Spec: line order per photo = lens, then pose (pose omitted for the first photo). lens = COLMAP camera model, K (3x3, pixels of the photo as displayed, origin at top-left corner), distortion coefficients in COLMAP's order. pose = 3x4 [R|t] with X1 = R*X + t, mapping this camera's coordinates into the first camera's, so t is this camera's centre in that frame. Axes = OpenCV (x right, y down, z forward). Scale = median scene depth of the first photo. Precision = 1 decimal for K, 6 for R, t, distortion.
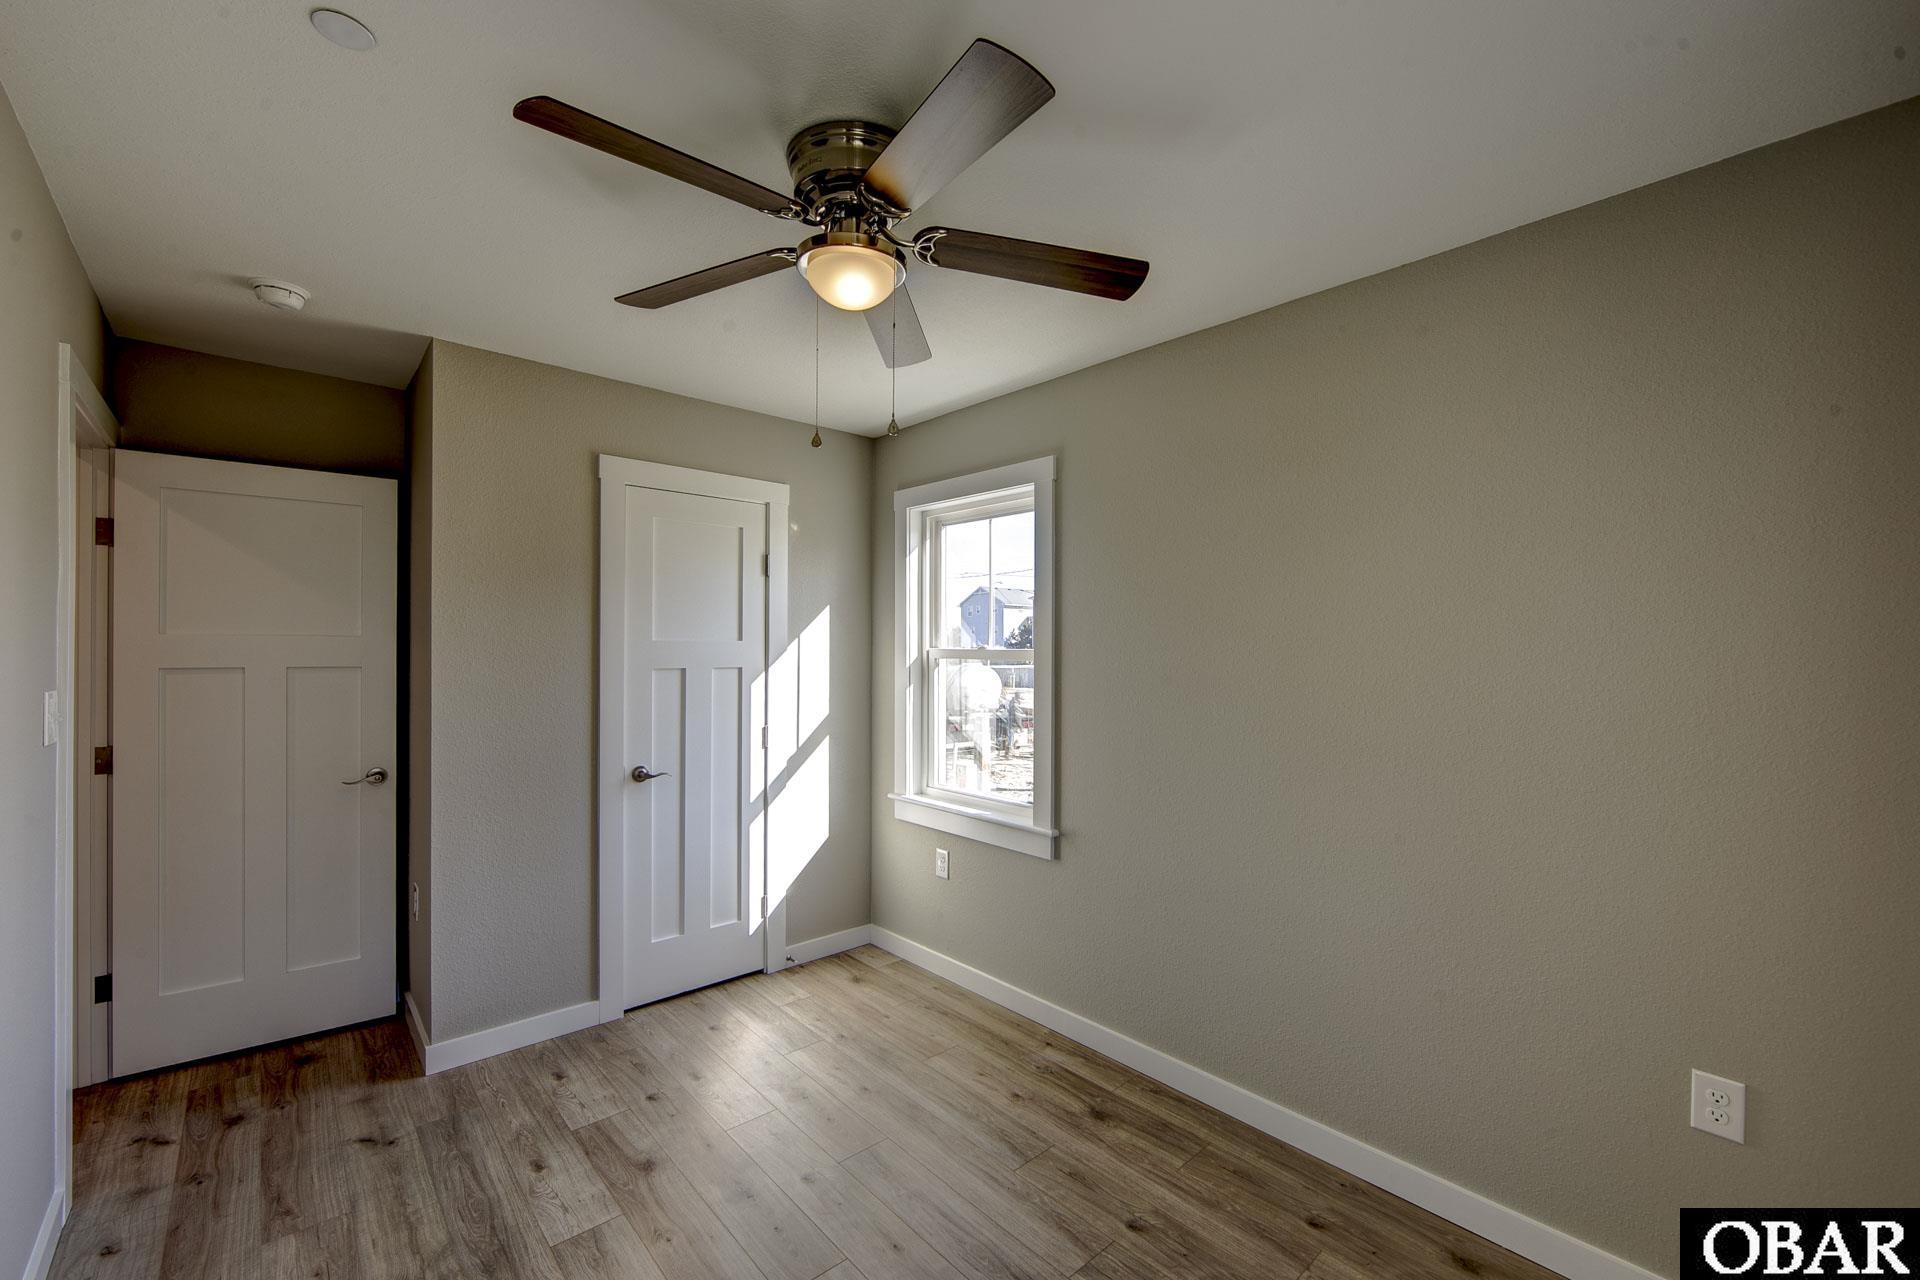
lens RADIAL K [[801.4, 0, 949.3], [0, 801.4, 643.5], [0, 0, 1]] dist [-0.010775, 0.000597]
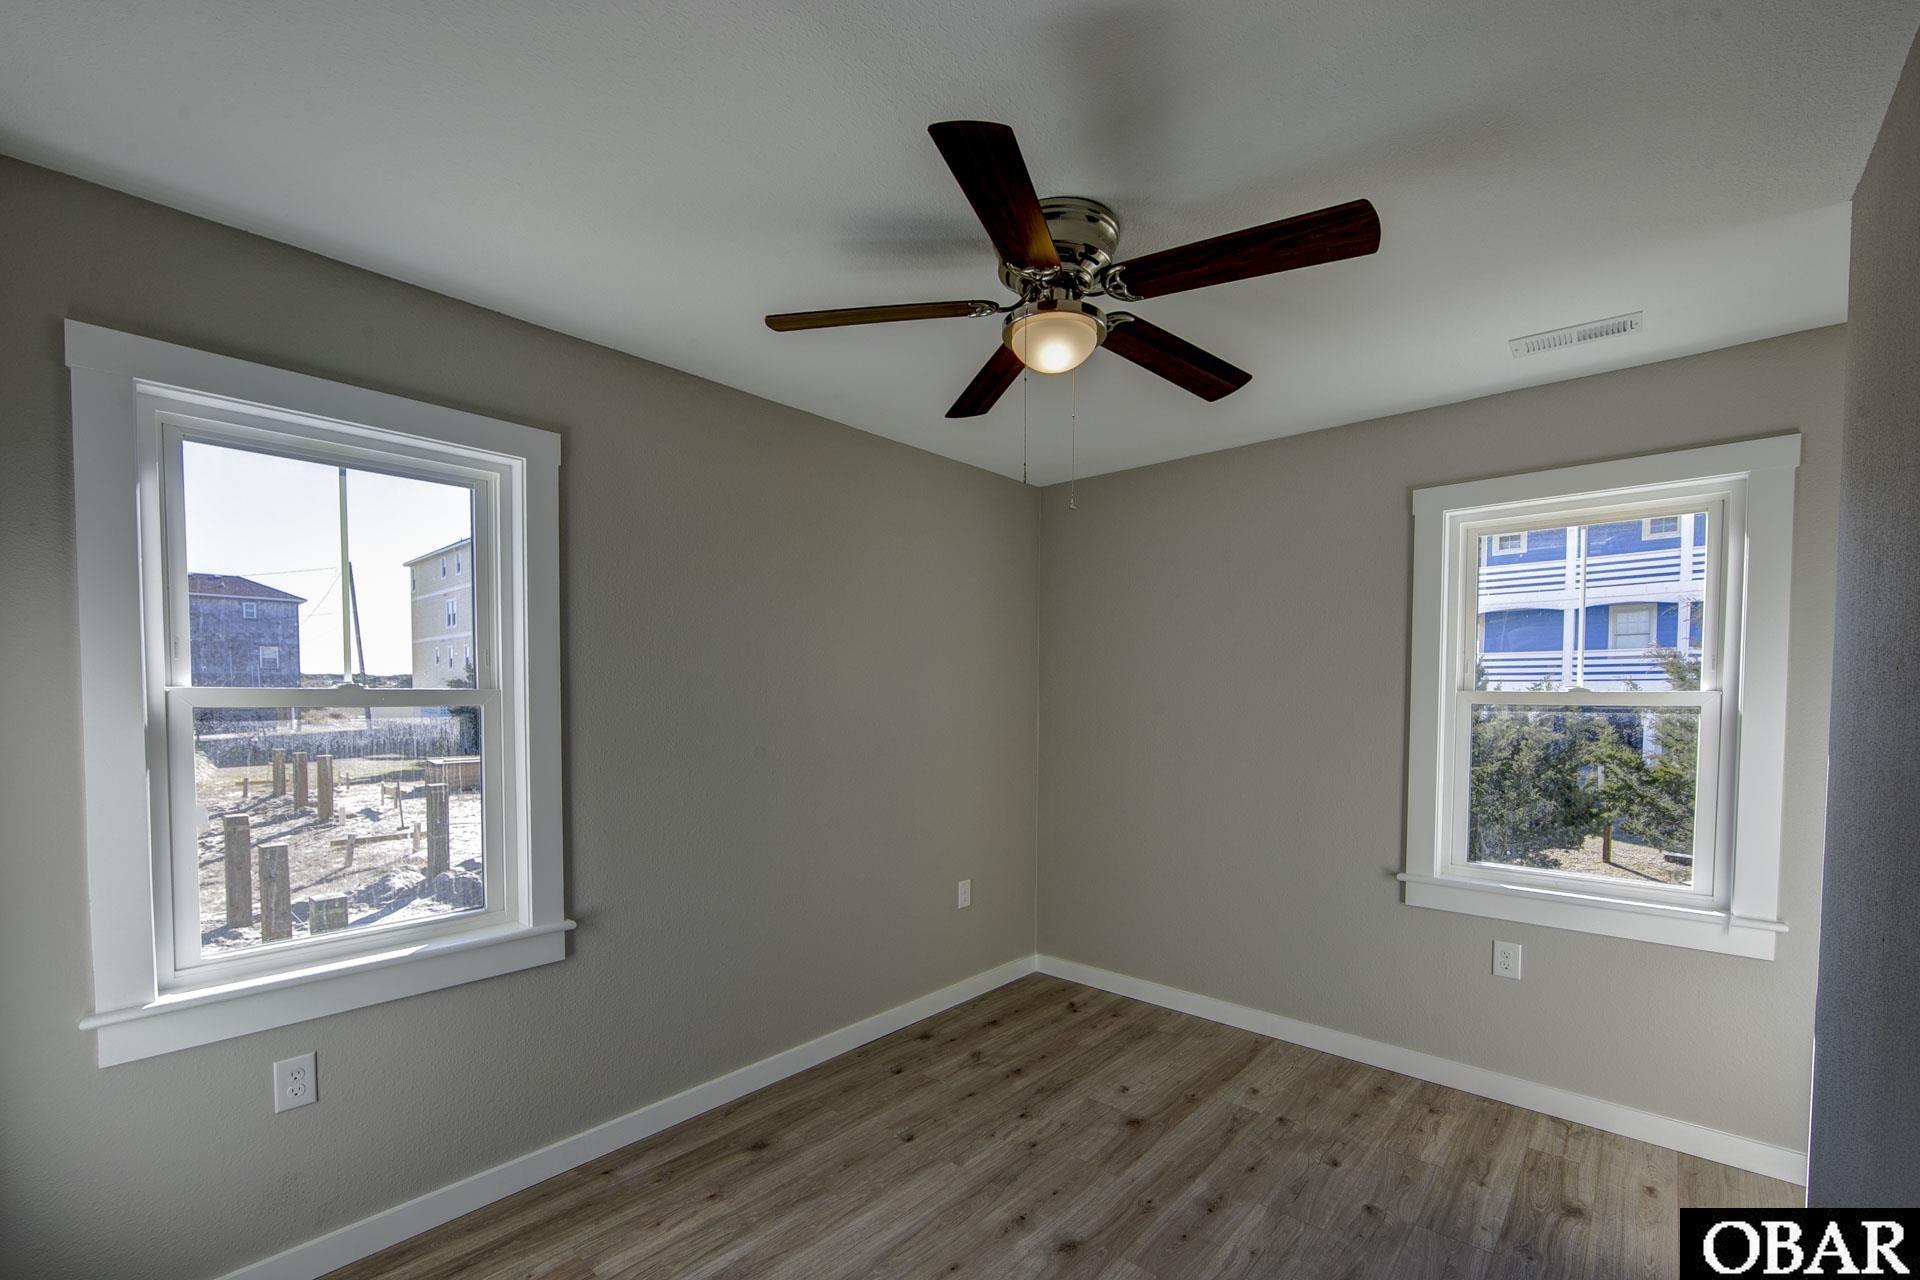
lens RADIAL K [[801.4, 0, 933.1], [0, 801.4, 721.6], [0, 0, 1]] dist [-0.010775, 0.000597]
pose [[-0.104563, -0.040963, 0.993674, -0.780825], [-0.005486, 0.999160, 0.040612, 0.006282], [-0.994503, -0.001204, -0.104700, 0.837320]]
